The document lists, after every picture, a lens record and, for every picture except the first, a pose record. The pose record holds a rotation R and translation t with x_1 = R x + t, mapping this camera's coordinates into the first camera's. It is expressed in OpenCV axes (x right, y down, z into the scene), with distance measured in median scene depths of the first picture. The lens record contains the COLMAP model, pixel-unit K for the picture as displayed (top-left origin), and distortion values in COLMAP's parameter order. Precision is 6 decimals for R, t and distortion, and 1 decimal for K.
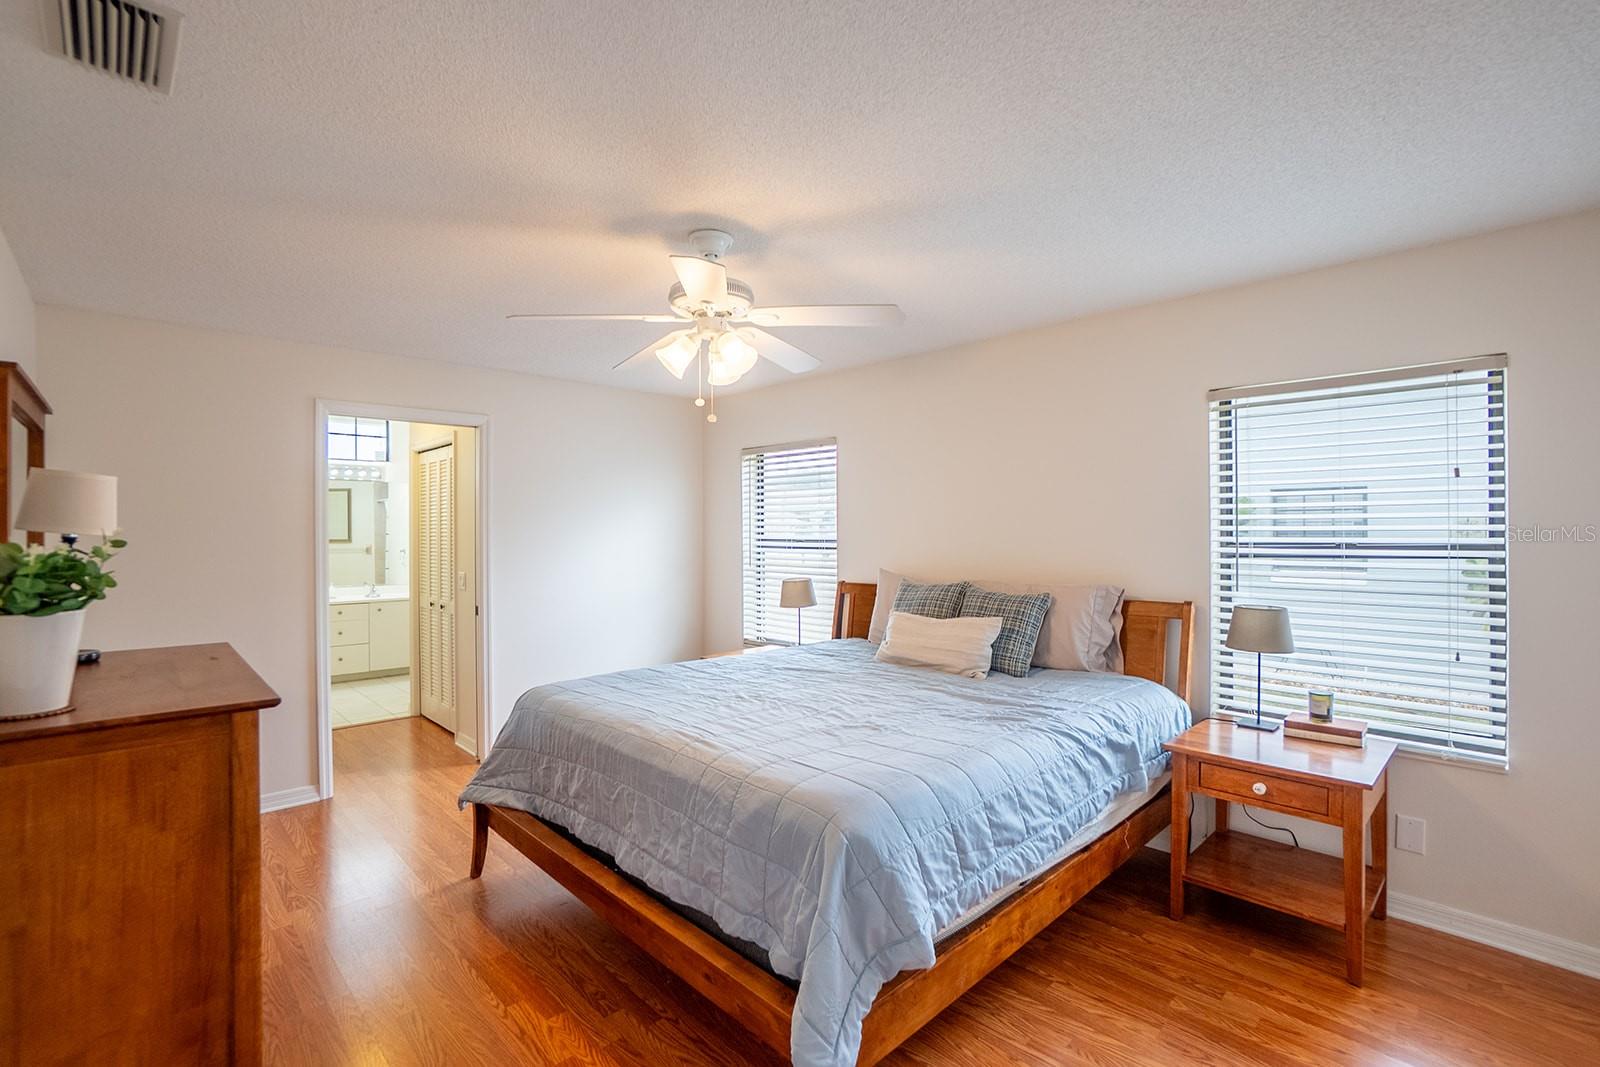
lens RADIAL K [[710.1, 0, 816.6], [0, 710.1, 530.8], [0, 0, 1]] dist [-0.042754, 0.014201]
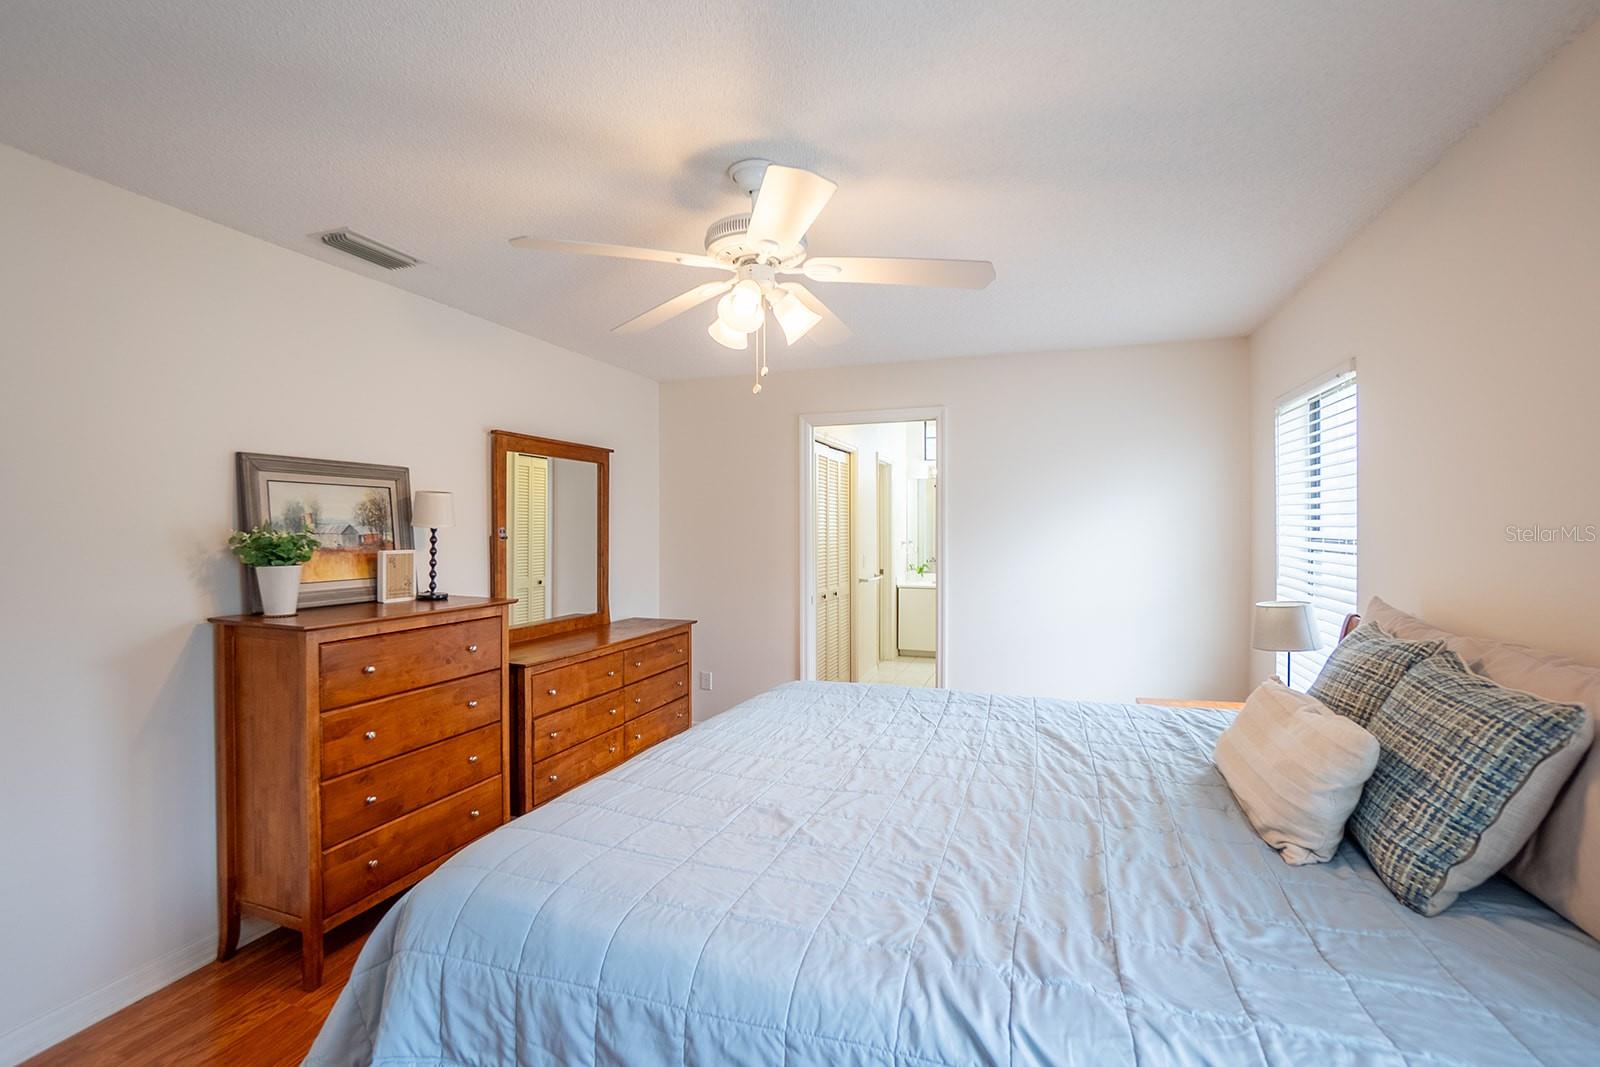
lens RADIAL K [[710.1, 0, 801.3], [0, 710.1, 526.0], [0, 0, 1]] dist [-0.042754, 0.014201]
pose [[0.425122, 0.007263, -0.905107, 0.549432], [-0.002386, 0.999973, 0.006904, -0.001919], [0.905133, -0.000775, 0.425128, 0.604836]]
